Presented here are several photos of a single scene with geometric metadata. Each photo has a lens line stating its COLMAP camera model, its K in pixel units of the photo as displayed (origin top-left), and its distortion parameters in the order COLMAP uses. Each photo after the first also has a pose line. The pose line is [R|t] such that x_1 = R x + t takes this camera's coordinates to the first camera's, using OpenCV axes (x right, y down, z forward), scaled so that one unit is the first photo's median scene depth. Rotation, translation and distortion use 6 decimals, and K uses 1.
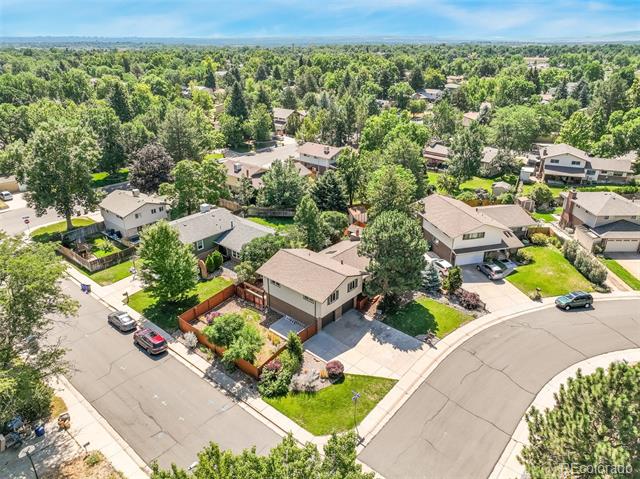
lens RADIAL K [[450.1, 0, 319.3], [0, 450.1, 239.8], [0, 0, 1]] dist [0.007306, 0.006798]
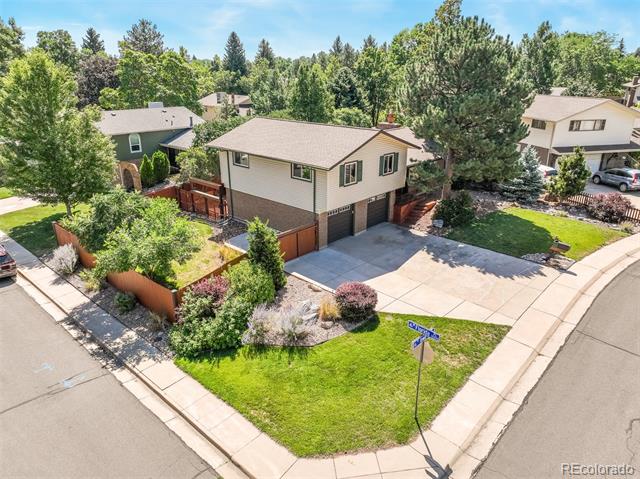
lens RADIAL K [[450.1, 0, 319.5], [0, 450.1, 238.5], [0, 0, 1]] dist [0.007306, 0.006798]
pose [[0.999549, 0.010545, -0.028115, 0.010882], [-0.012242, 0.998070, -0.060883, 0.239686], [0.027419, 0.061200, 0.997749, 0.537265]]
